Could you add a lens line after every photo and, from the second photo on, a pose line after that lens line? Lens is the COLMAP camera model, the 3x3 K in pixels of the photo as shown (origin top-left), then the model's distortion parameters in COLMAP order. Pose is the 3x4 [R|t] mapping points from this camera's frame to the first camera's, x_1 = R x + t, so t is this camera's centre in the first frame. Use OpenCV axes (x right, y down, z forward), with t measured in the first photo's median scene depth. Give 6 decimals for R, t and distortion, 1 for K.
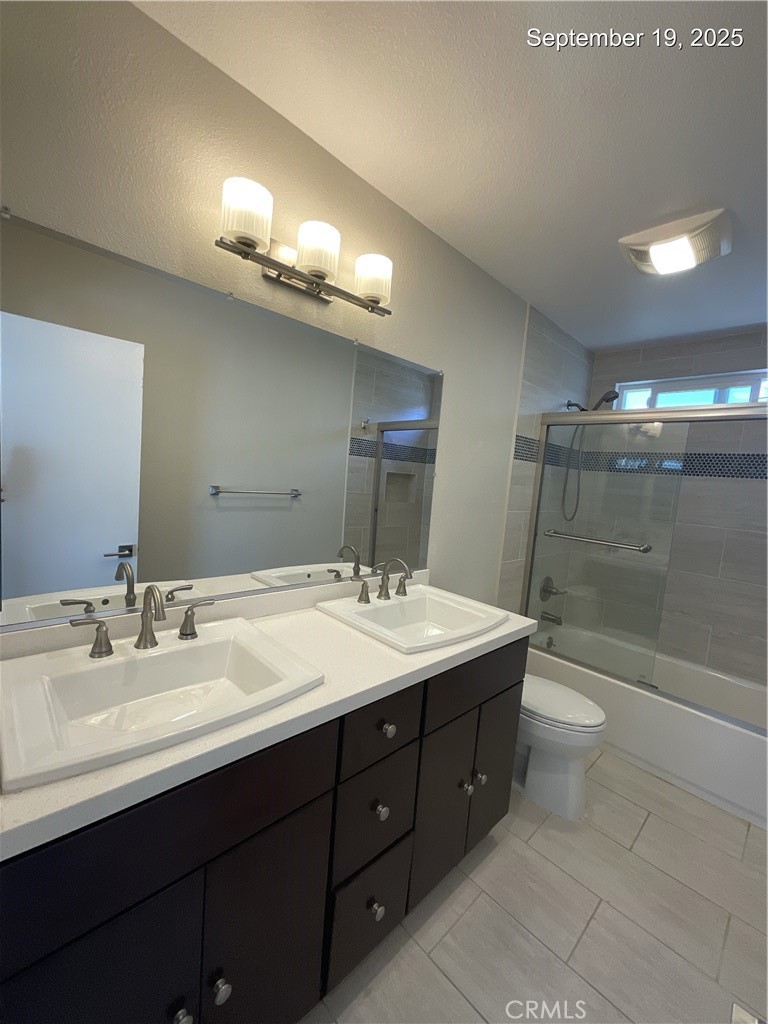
lens RADIAL K [[414.1, 0, 384.3], [0, 414.1, 509.4], [0, 0, 1]] dist [-0.014491, 0.008647]
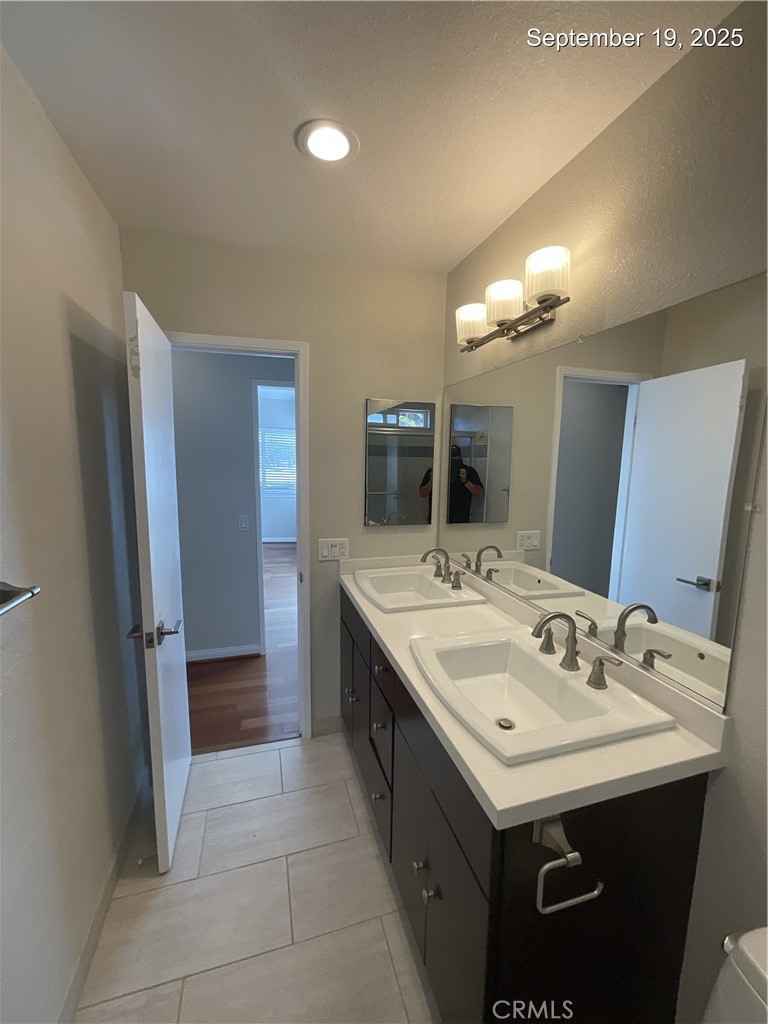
lens RADIAL K [[418.0, 0, 384.0], [0, 418.0, 512.0], [0, 0, 1]] dist [0.001942, -0.000420]
pose [[-0.447586, 0.032056, -0.893666, 0.980930], [-0.129526, 0.986495, 0.100258, -0.109962], [0.884811, 0.160627, -0.437389, 1.203492]]
